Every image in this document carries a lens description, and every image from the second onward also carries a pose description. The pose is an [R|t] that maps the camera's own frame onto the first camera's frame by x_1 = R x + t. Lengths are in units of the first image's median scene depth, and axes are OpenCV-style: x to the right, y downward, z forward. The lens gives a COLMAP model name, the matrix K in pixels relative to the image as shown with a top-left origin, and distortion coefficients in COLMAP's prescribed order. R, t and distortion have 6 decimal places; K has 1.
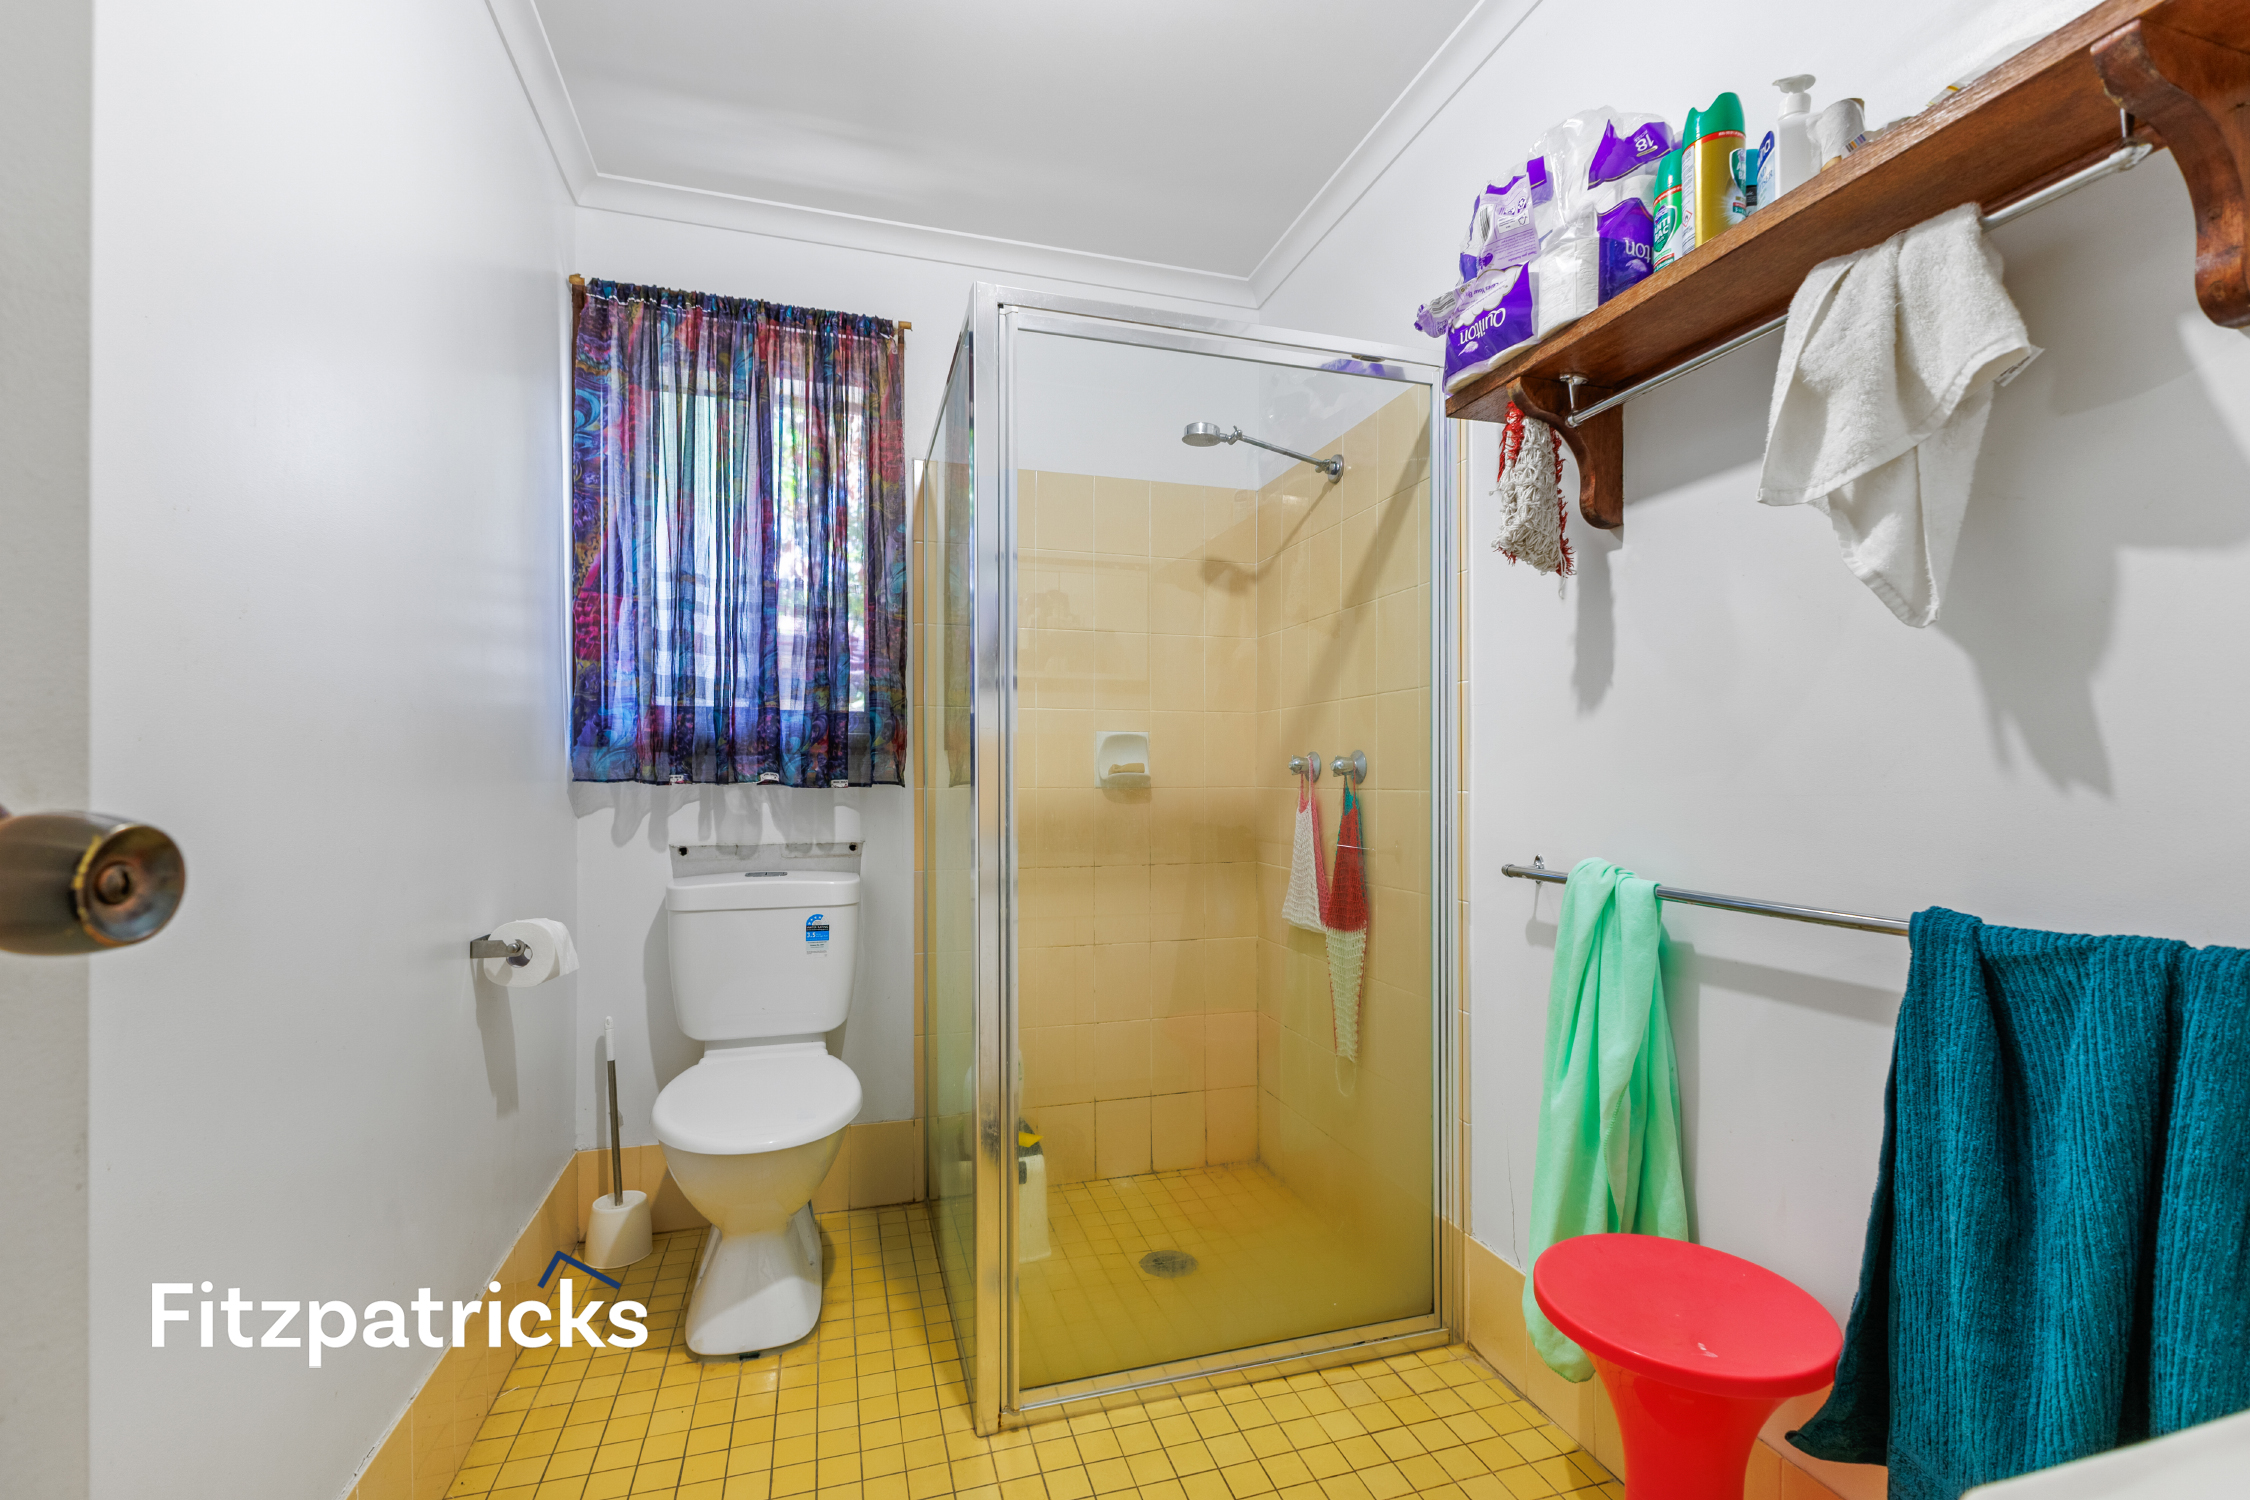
lens RADIAL K [[978.4, 0, 1122.7], [0, 978.4, 766.2], [0, 0, 1]] dist [-0.000821, 0.000513]
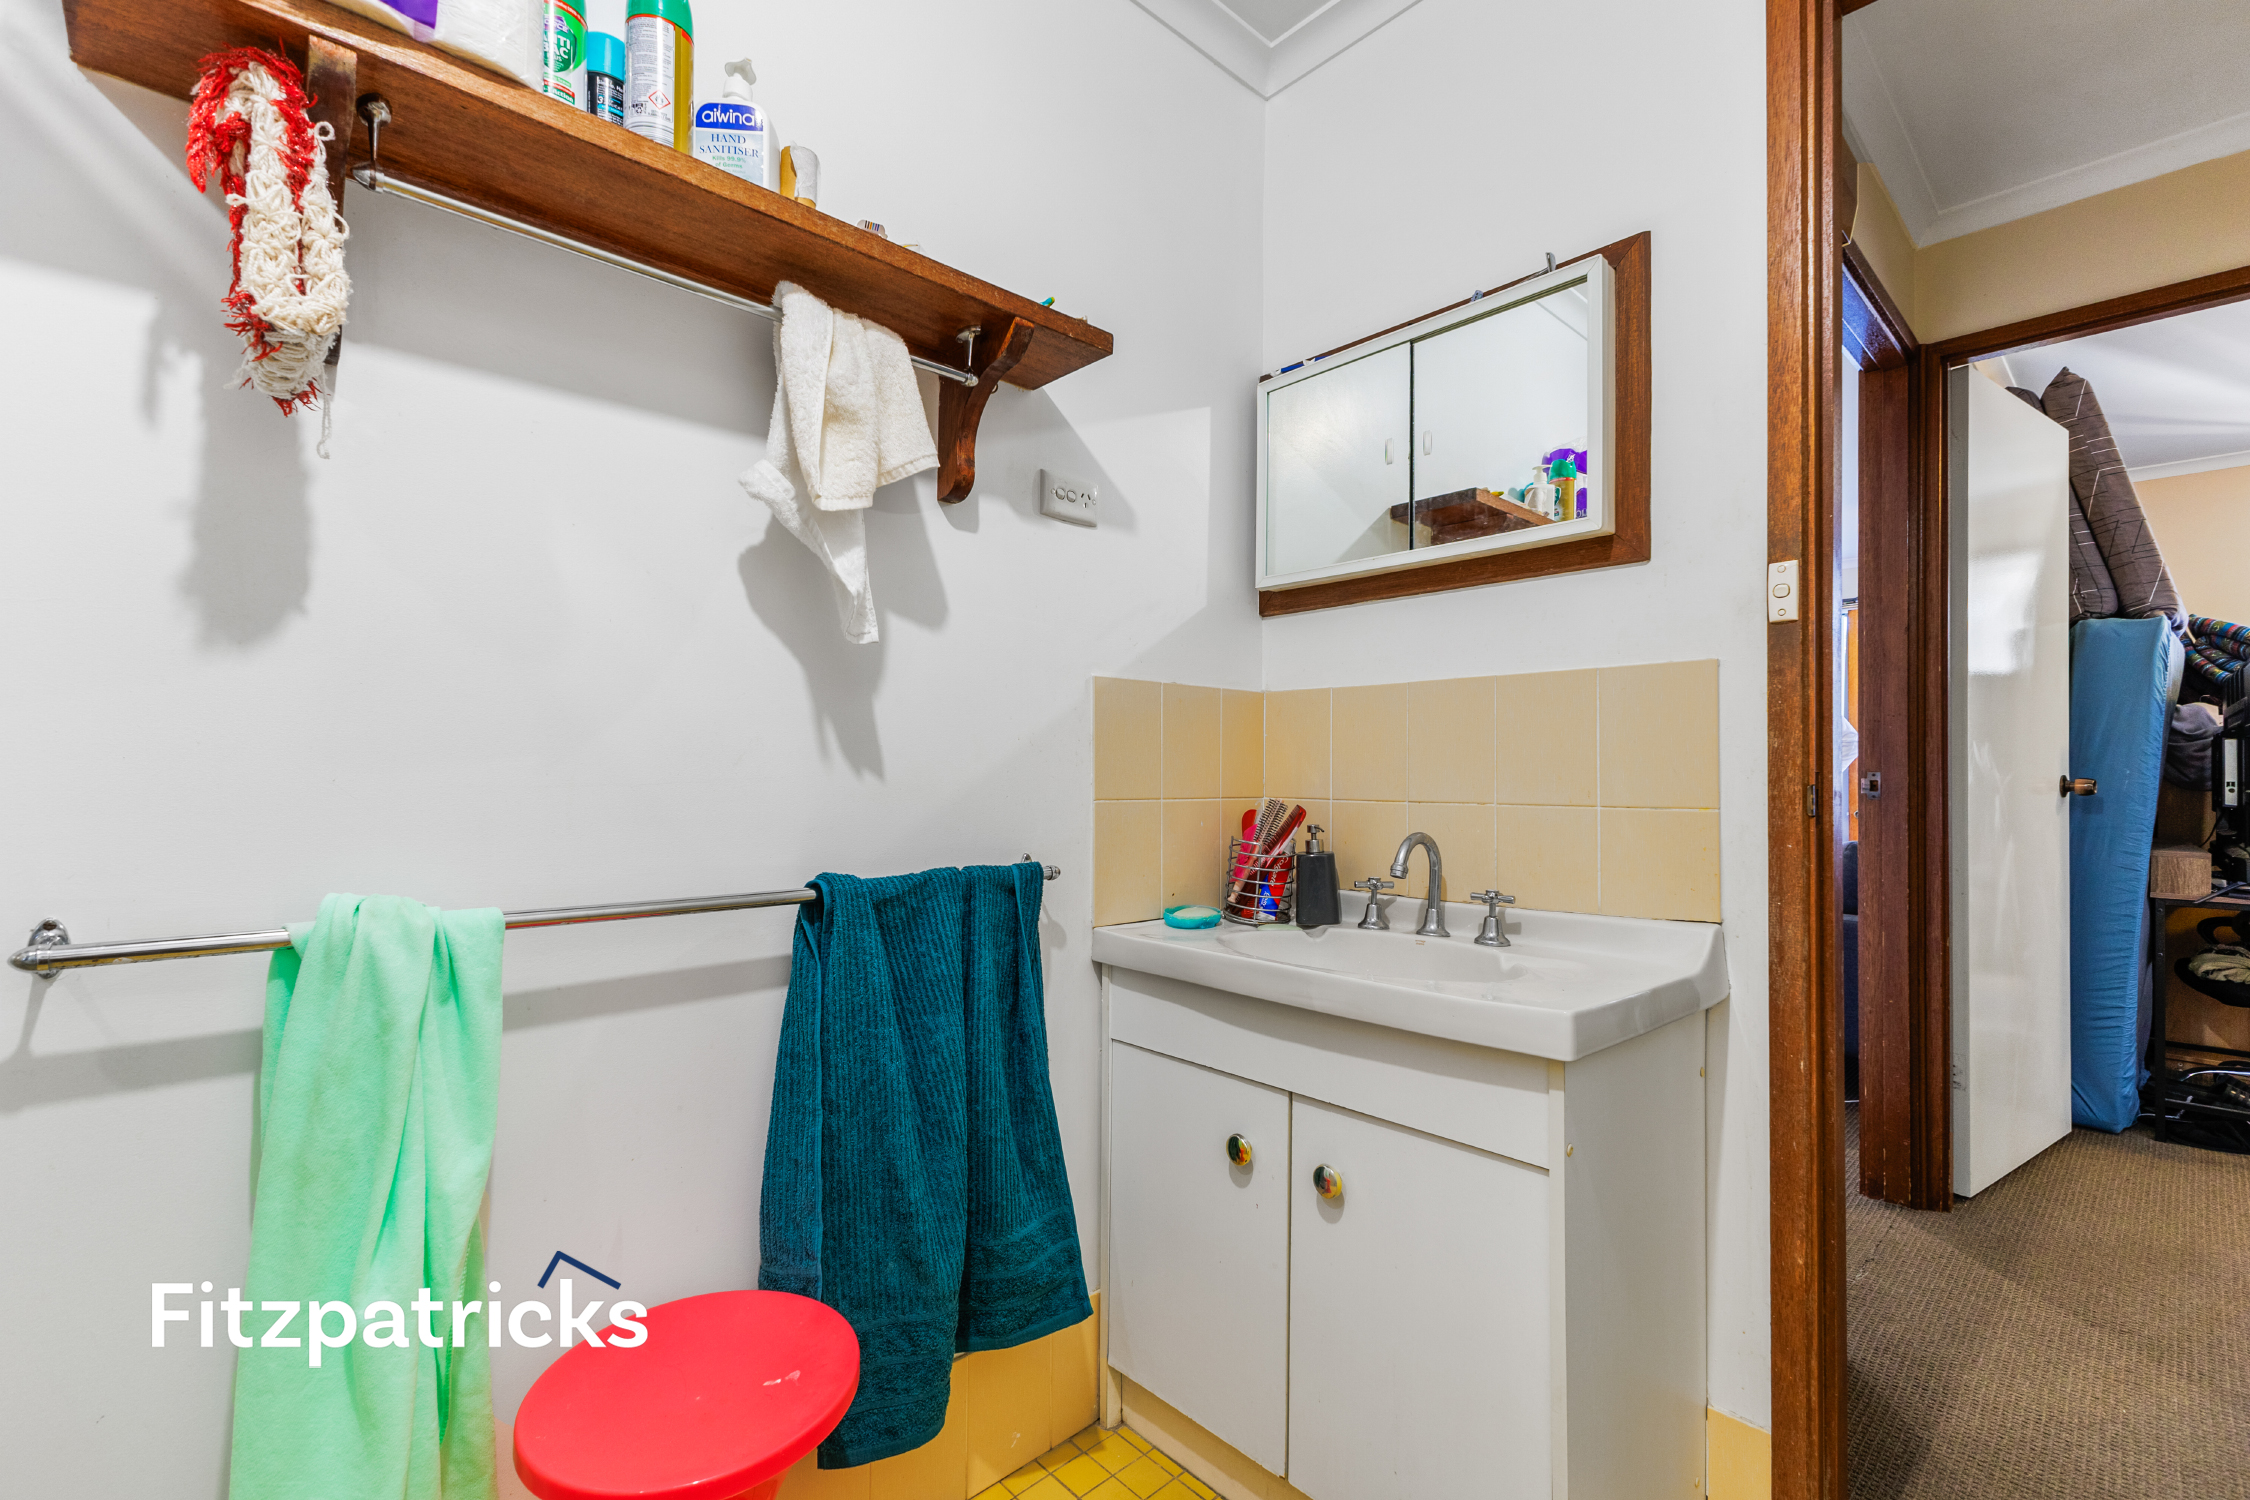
lens RADIAL K [[978.4, 0, 1116.4], [0, 978.4, 764.9], [0, 0, 1]] dist [-0.000821, 0.000513]
pose [[-0.436189, 0.017006, 0.899694, -0.392540], [-0.004137, 0.999773, -0.020903, 0.033782], [-0.899845, -0.012839, -0.436020, 1.141609]]
